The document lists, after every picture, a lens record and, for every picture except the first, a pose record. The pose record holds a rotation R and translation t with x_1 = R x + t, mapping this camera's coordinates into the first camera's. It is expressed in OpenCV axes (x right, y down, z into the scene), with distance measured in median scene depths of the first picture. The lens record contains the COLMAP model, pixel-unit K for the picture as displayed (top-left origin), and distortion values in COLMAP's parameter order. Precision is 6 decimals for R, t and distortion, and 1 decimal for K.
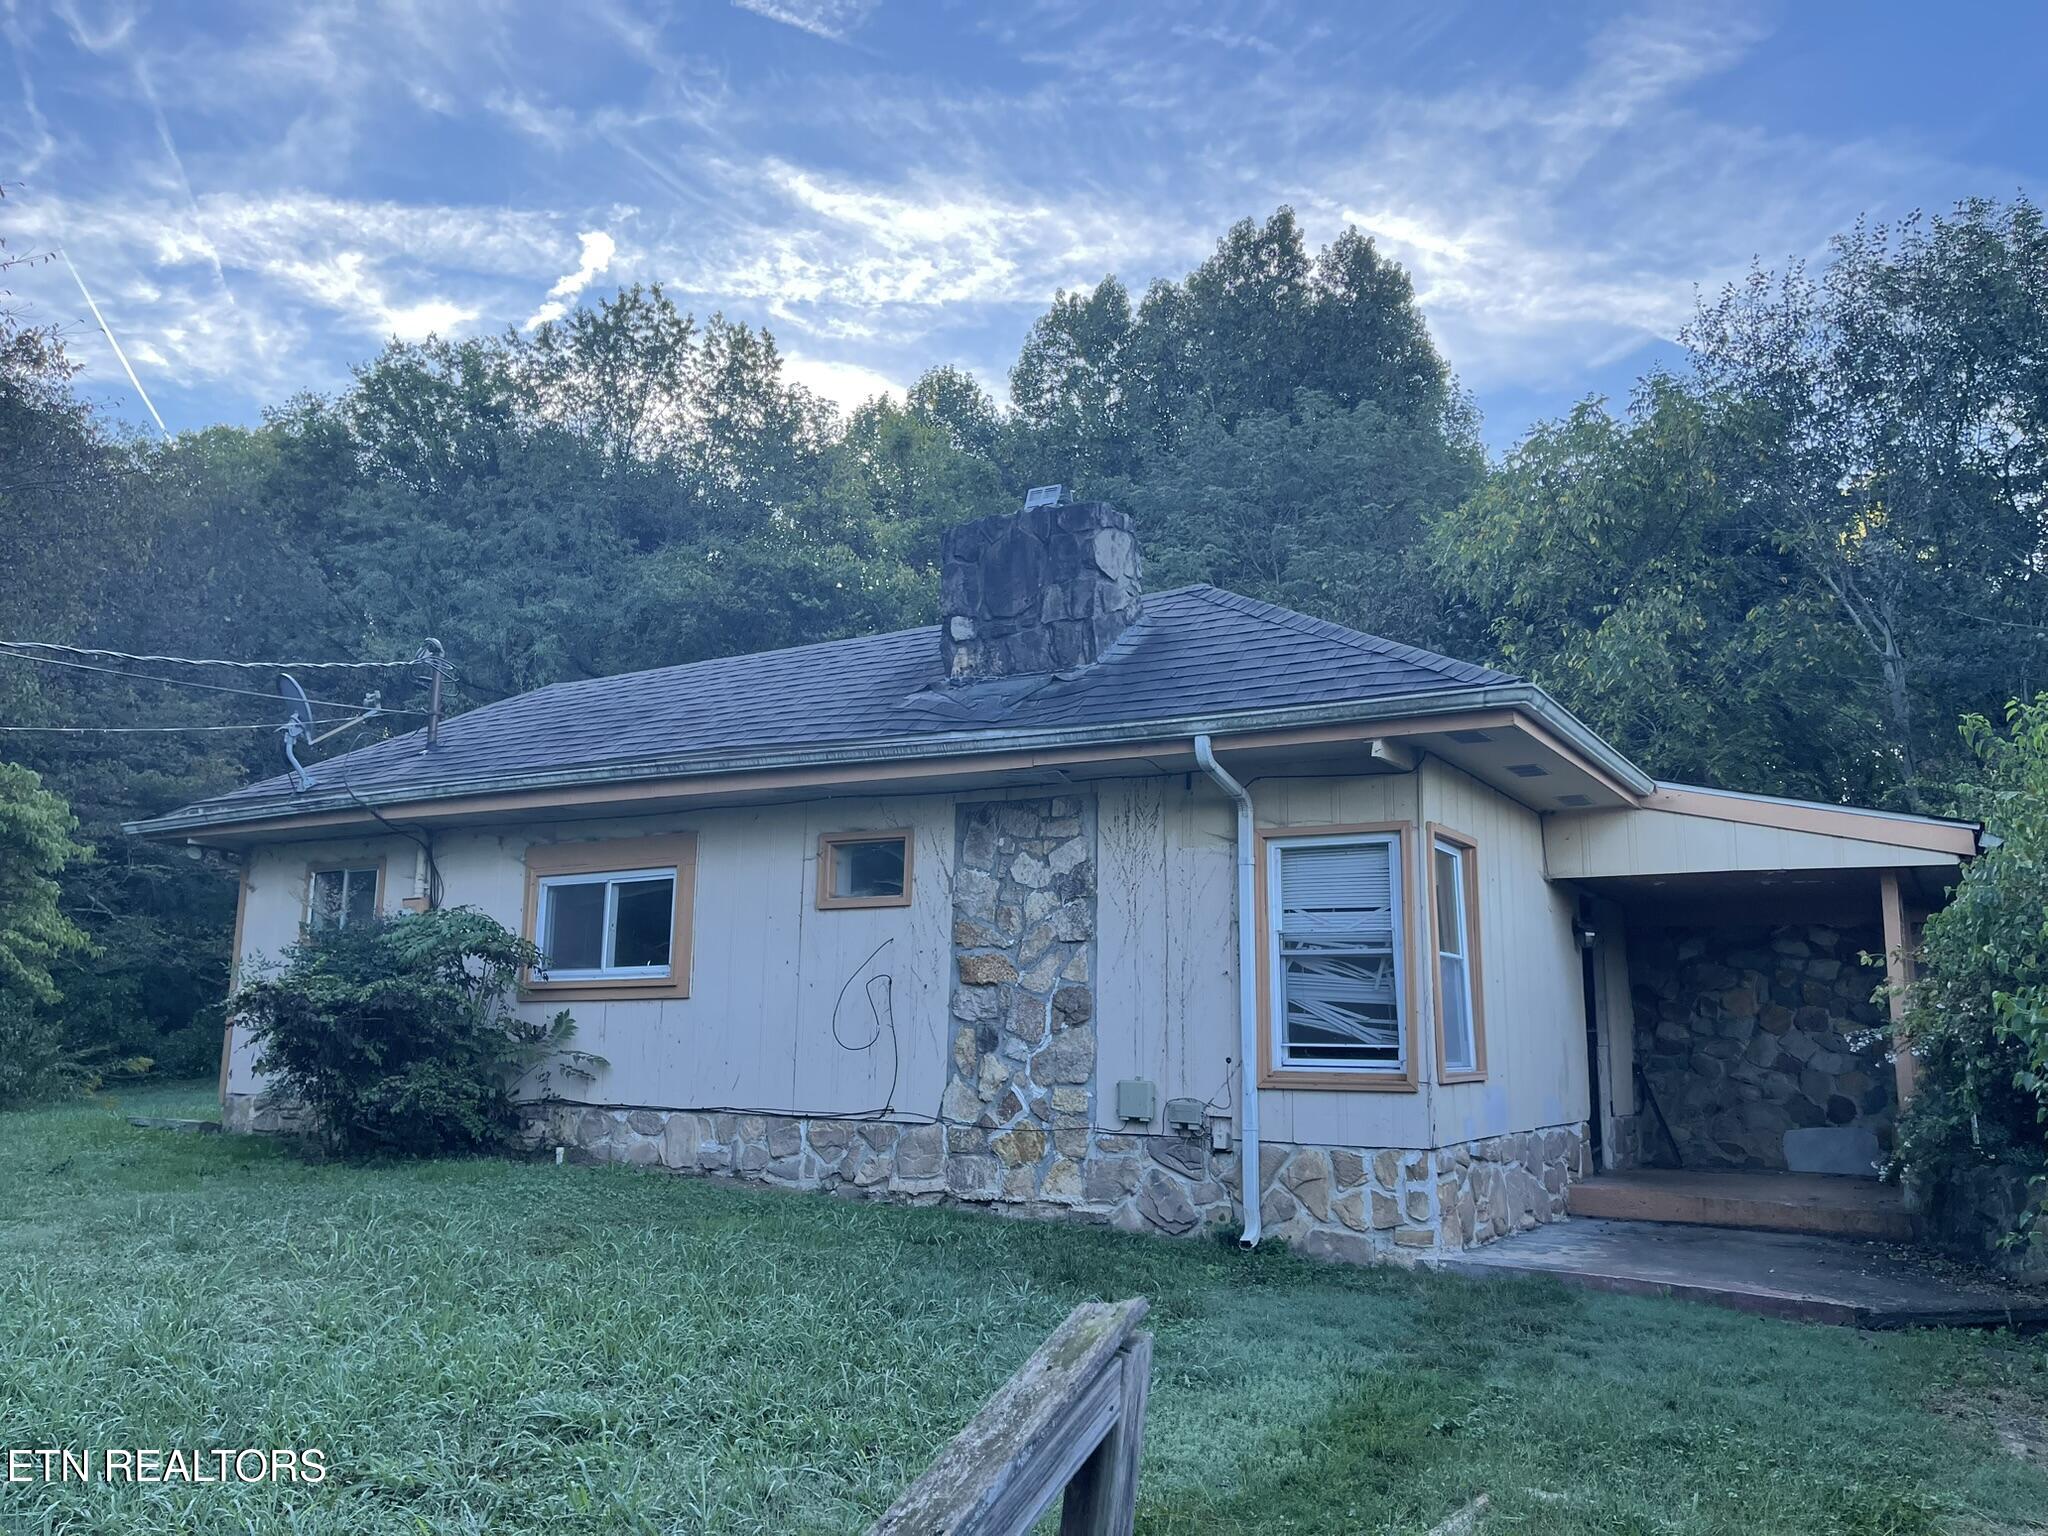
lens RADIAL K [[1515.0, 0, 1044.3], [0, 1515.0, 770.3], [0, 0, 1]] dist [0.086976, -0.121640]
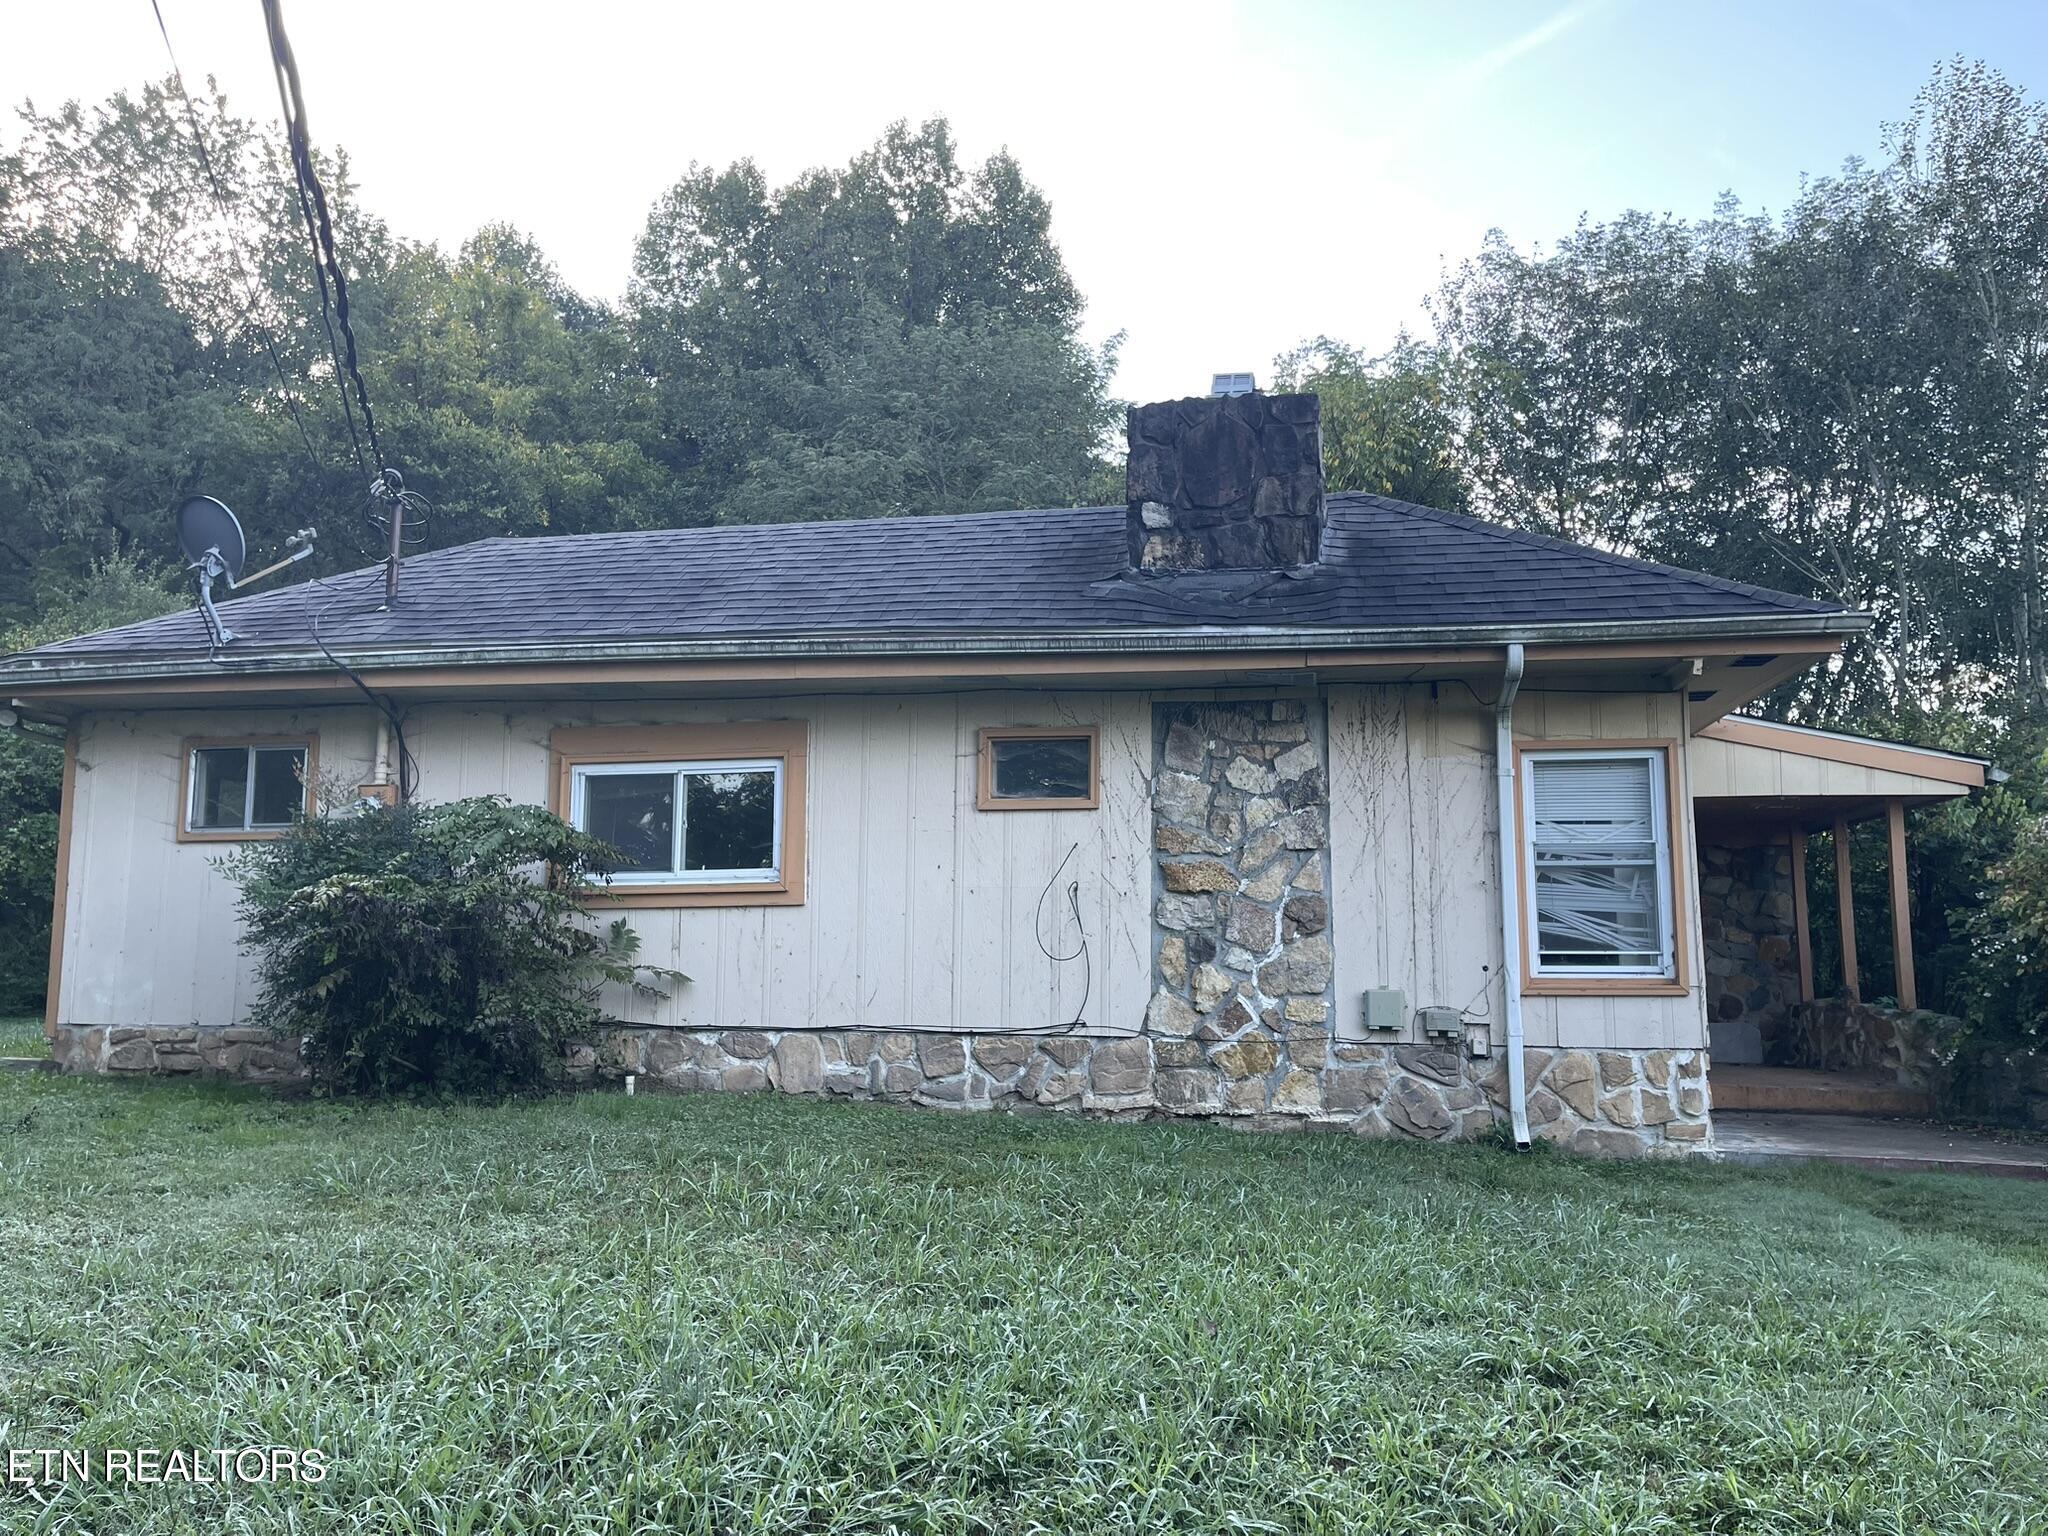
lens RADIAL K [[1502.0, 0, 1005.6], [0, 1502.0, 780.6], [0, 0, 1]] dist [0.086956, -0.115025]
pose [[0.941830, 0.030554, 0.334697, -0.466809], [-0.050938, 0.997332, 0.052295, 0.026795], [-0.332207, -0.066302, 0.940873, 0.150653]]
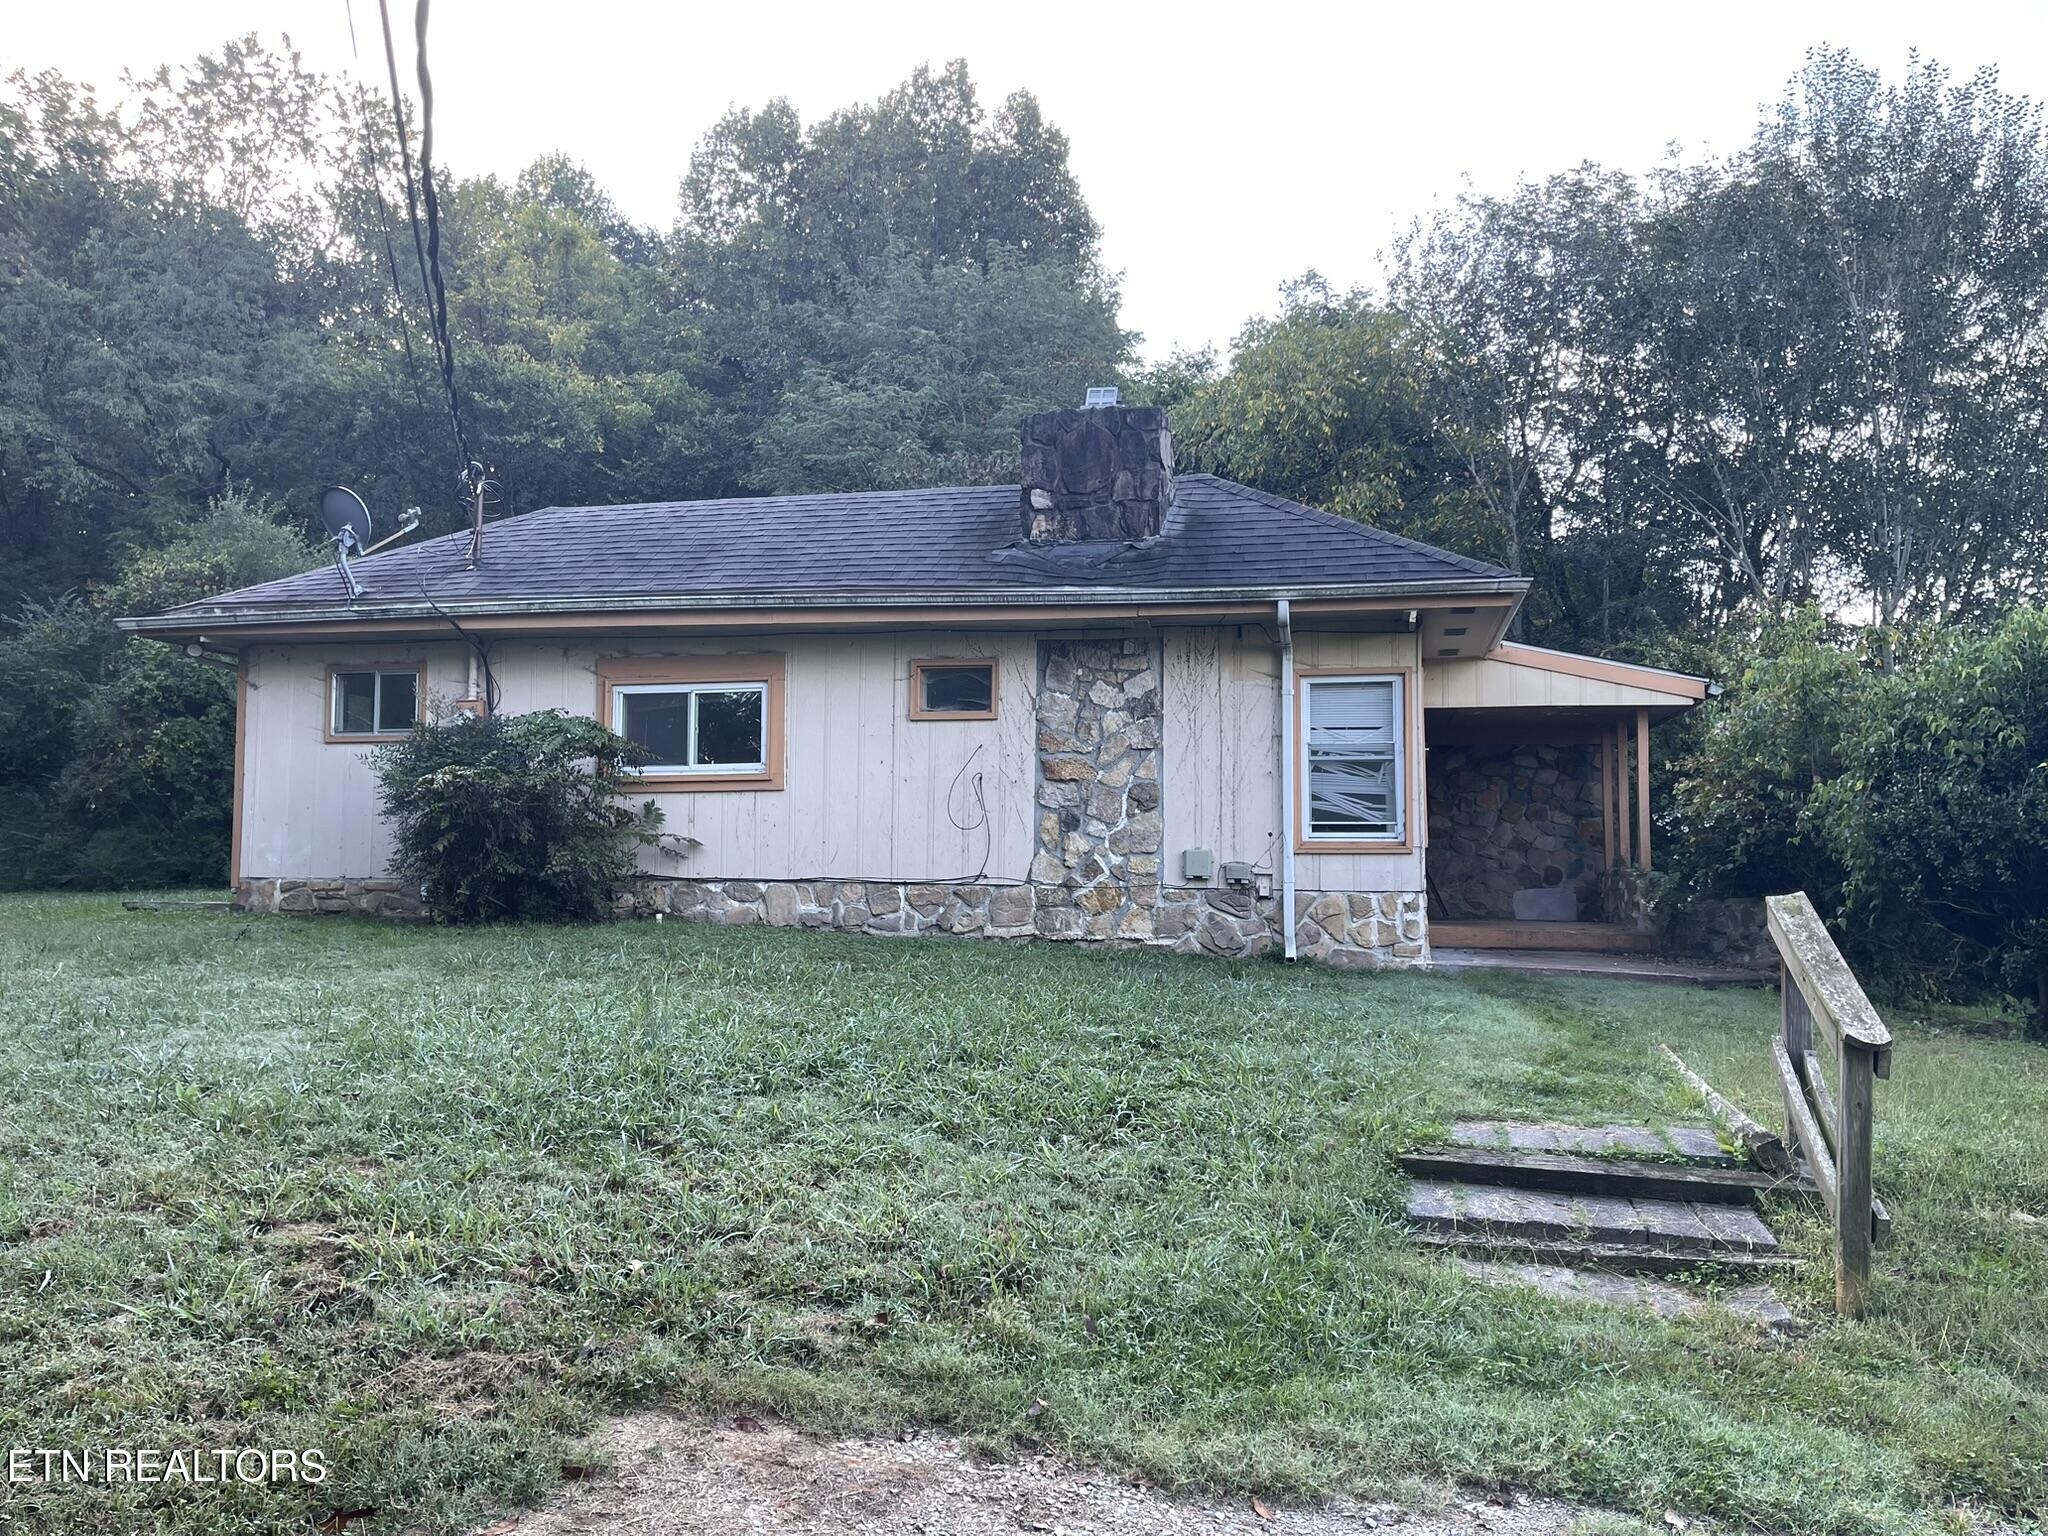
lens RADIAL K [[1504.5, 0, 1012.1], [0, 1504.5, 769.7], [0, 0, 1]] dist [0.093372, -0.123816]
pose [[0.953680, 0.010396, 0.300645, -0.468292], [-0.046598, 0.992445, 0.113497, -0.012808], [-0.297193, -0.122249, 0.946959, -0.208565]]
